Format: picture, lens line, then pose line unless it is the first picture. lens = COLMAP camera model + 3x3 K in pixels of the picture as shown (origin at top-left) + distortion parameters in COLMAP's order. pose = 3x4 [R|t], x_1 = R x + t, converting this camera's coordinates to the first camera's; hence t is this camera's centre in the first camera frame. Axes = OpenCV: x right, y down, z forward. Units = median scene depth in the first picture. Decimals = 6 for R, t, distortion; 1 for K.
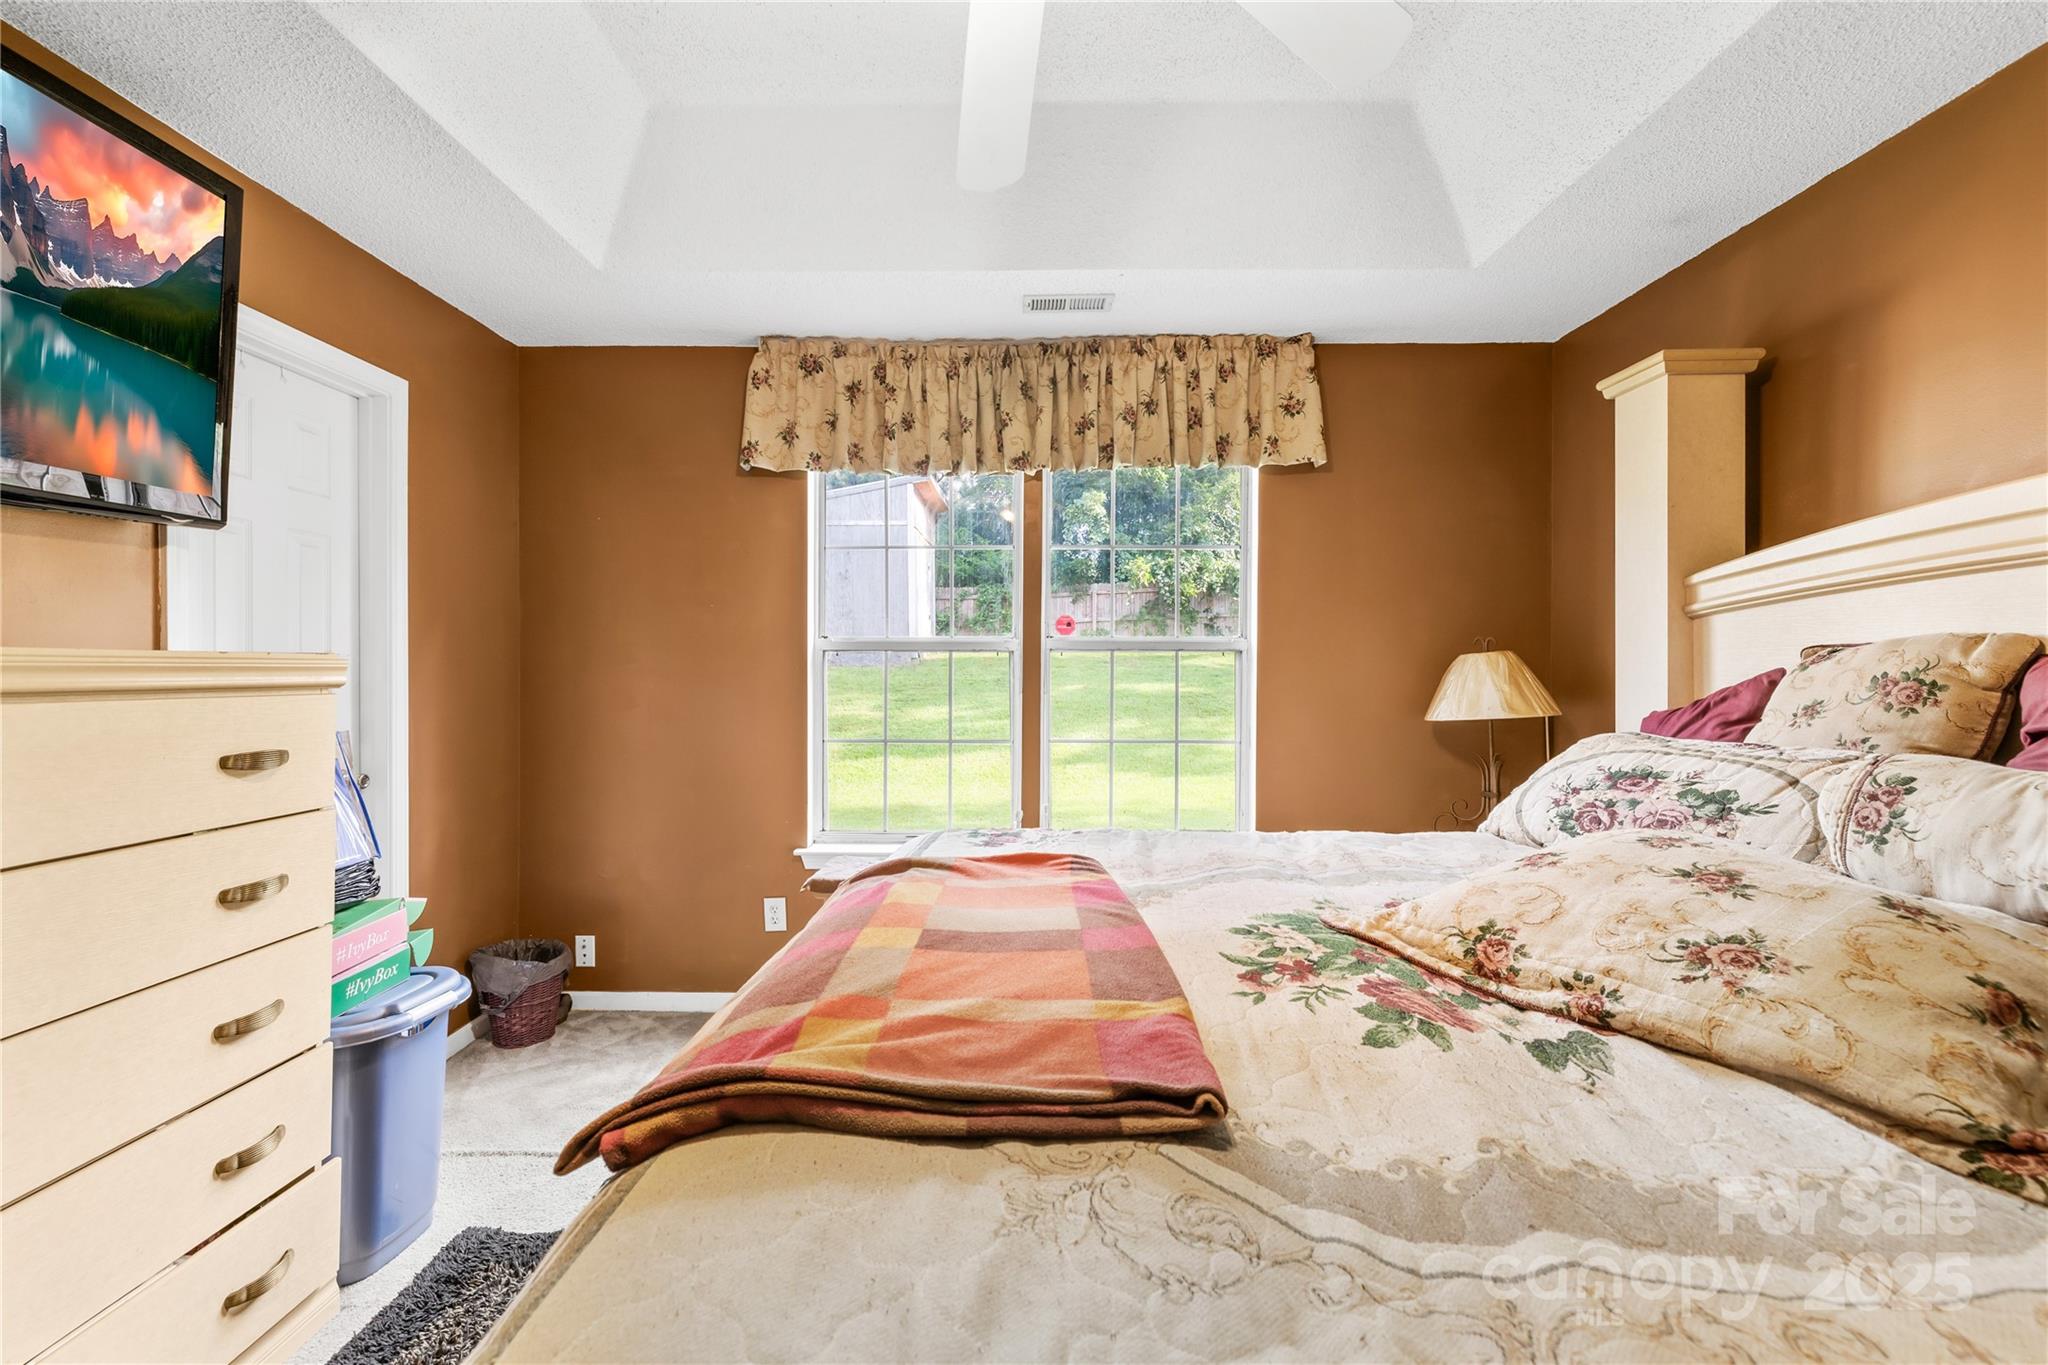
lens RADIAL K [[870.3, 0, 1016.7], [0, 870.3, 676.2], [0, 0, 1]] dist [0.002403, 0.000454]
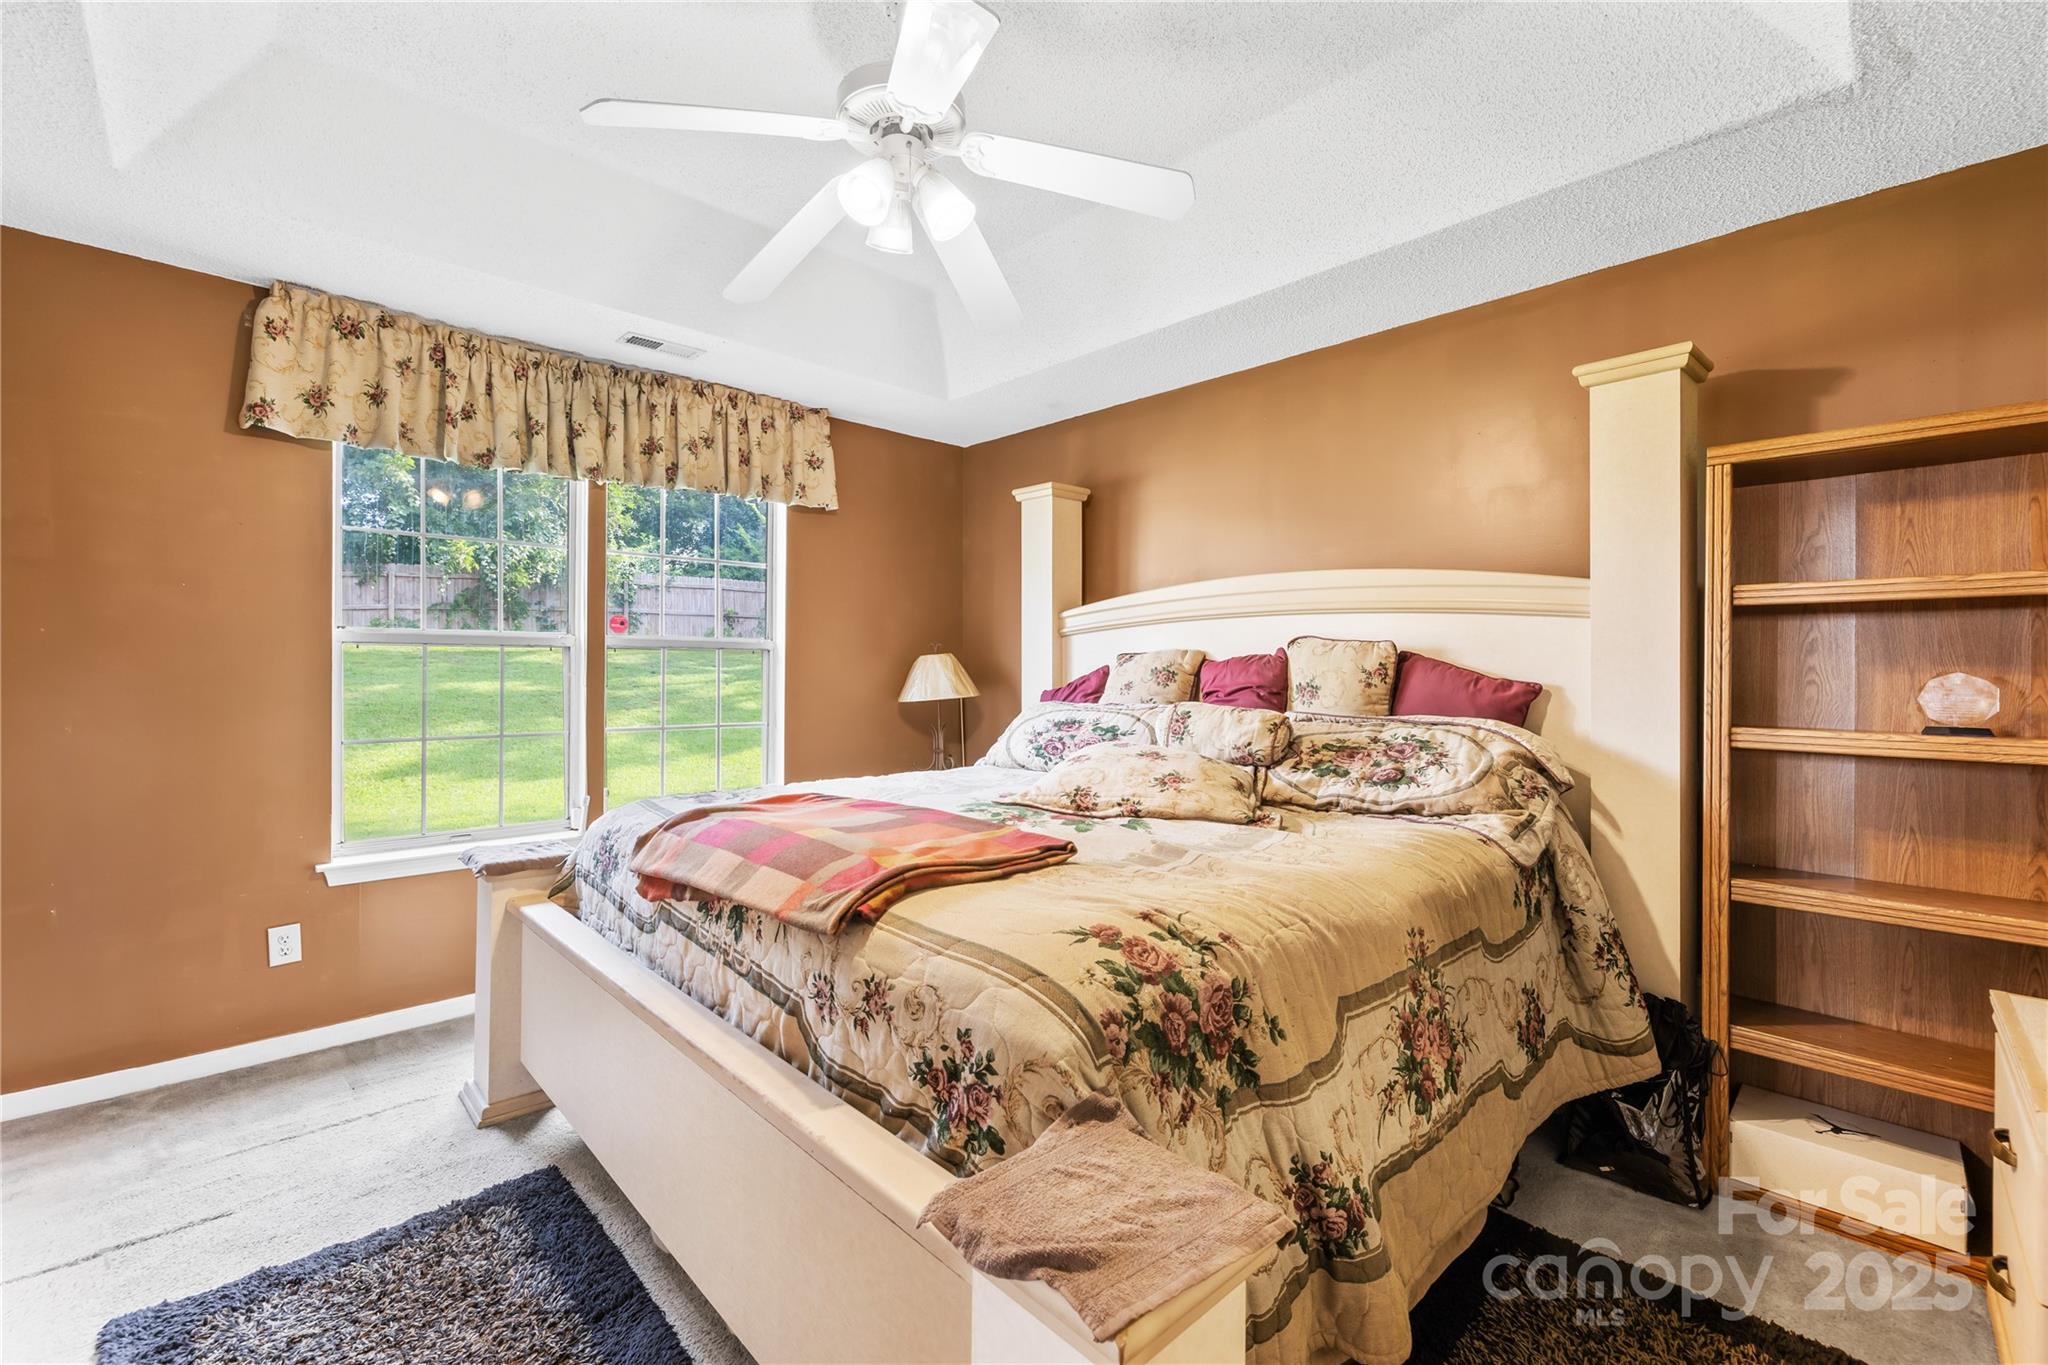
lens RADIAL K [[870.3, 0, 1027.8], [0, 870.3, 675.1], [0, 0, 1]] dist [0.002403, 0.000454]
pose [[0.710691, -0.004140, 0.703492, -0.373522], [0.003389, 0.999991, 0.002461, 0.004787], [-0.703496, 0.000635, 0.710699, -0.144480]]
